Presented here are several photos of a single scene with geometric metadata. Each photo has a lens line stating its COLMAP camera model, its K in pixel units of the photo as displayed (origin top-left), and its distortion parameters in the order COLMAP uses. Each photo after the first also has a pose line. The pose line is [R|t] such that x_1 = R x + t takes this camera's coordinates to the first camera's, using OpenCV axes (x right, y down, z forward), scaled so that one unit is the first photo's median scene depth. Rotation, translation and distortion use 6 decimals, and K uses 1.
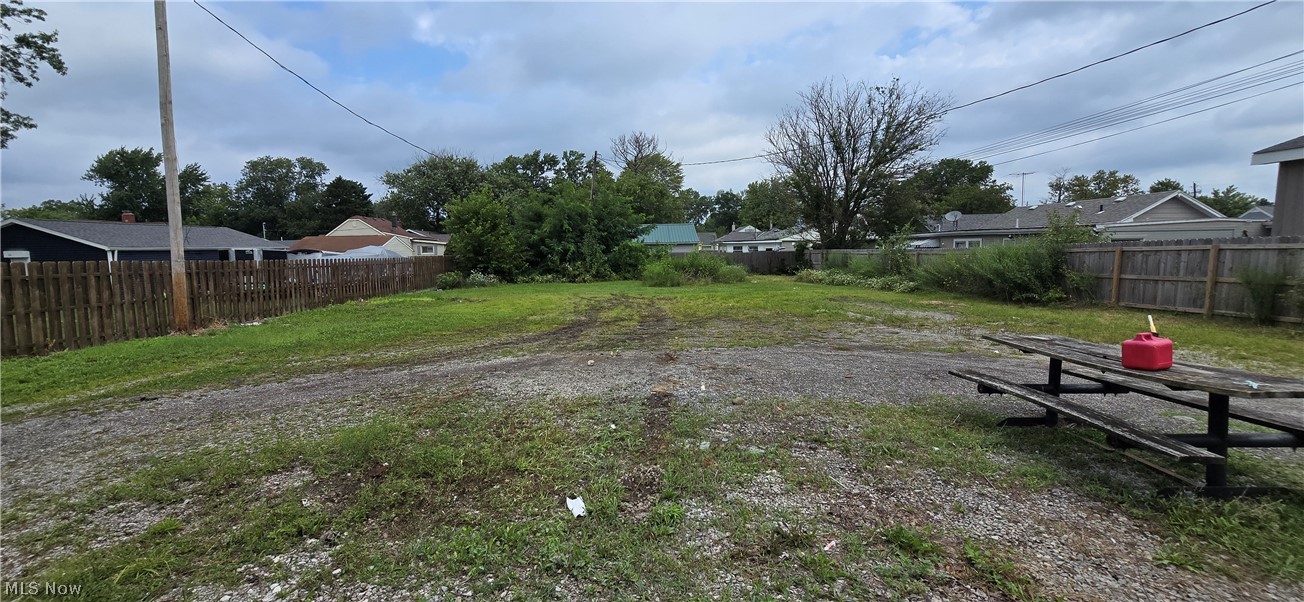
lens RADIAL K [[531.9, 0, 649.2], [0, 531.9, 301.6], [0, 0, 1]] dist [0.001362, 0.000355]
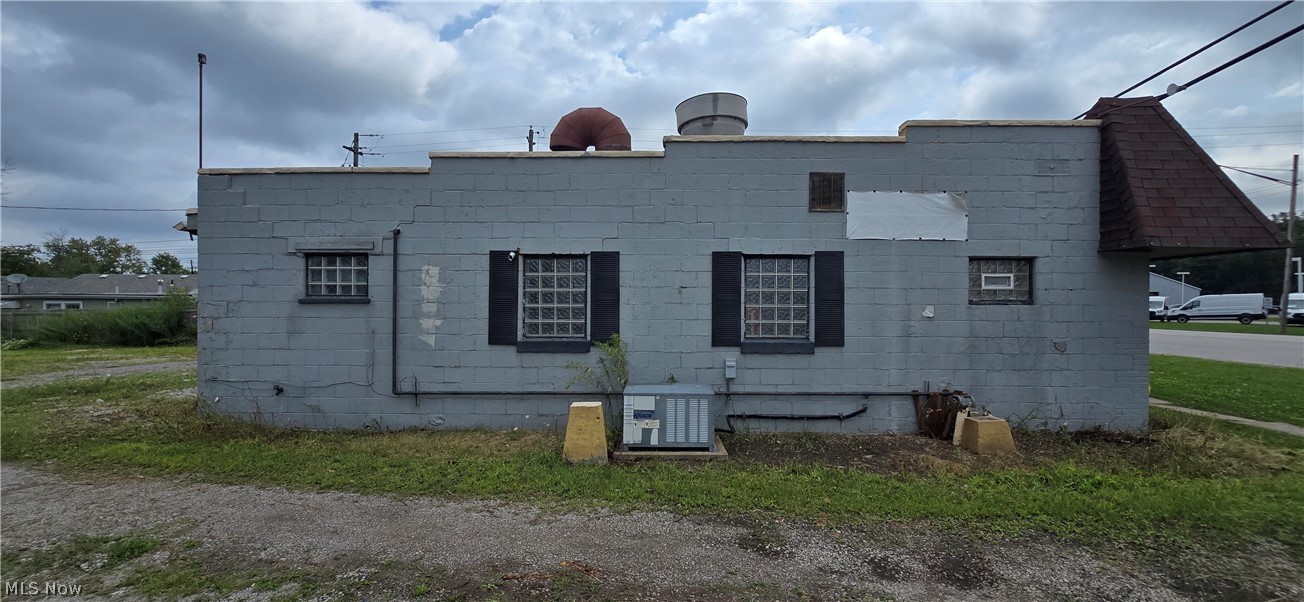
lens RADIAL K [[531.9, 0, 650.9], [0, 531.9, 305.7], [0, 0, 1]] dist [0.001362, 0.000355]
pose [[0.041613, 0.019465, 0.998944, -0.139008], [0.094773, 0.995225, -0.023340, 0.010730], [-0.994629, 0.095644, 0.039570, -0.086119]]
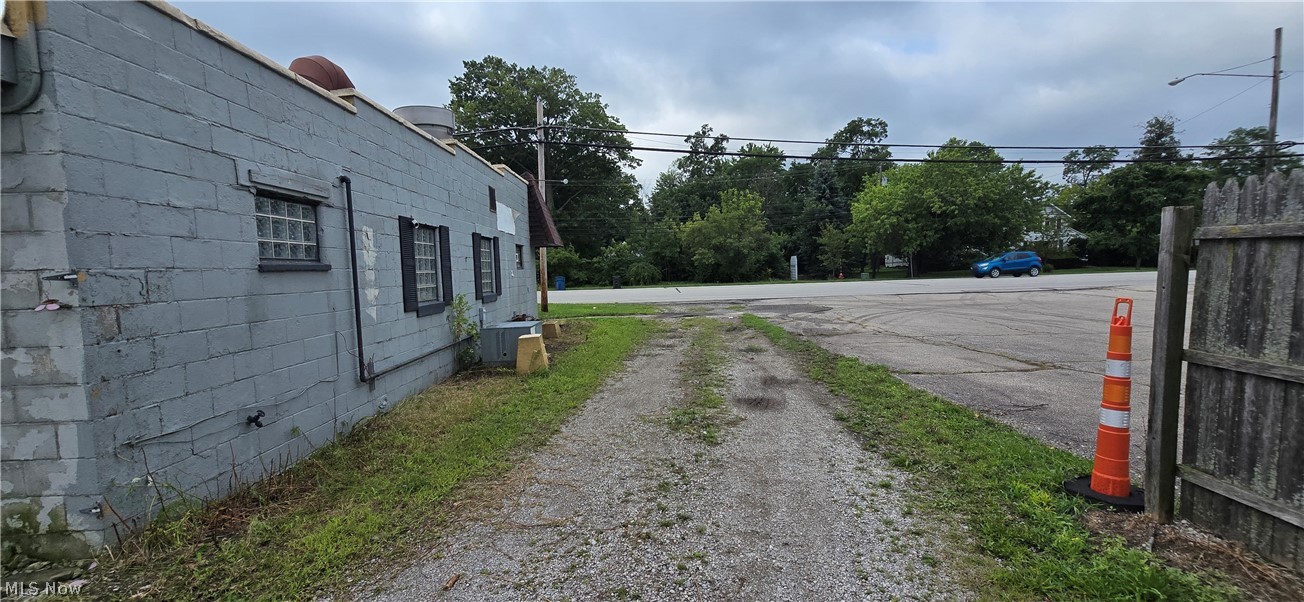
lens RADIAL K [[531.9, 0, 651.3], [0, 531.9, 302.0], [0, 0, 1]] dist [0.001362, 0.000355]
pose [[-0.998810, 0.048347, 0.006364, 0.005181], [0.048741, 0.985734, 0.161101, -0.025762], [0.001516, 0.161220, -0.986917, 0.273129]]
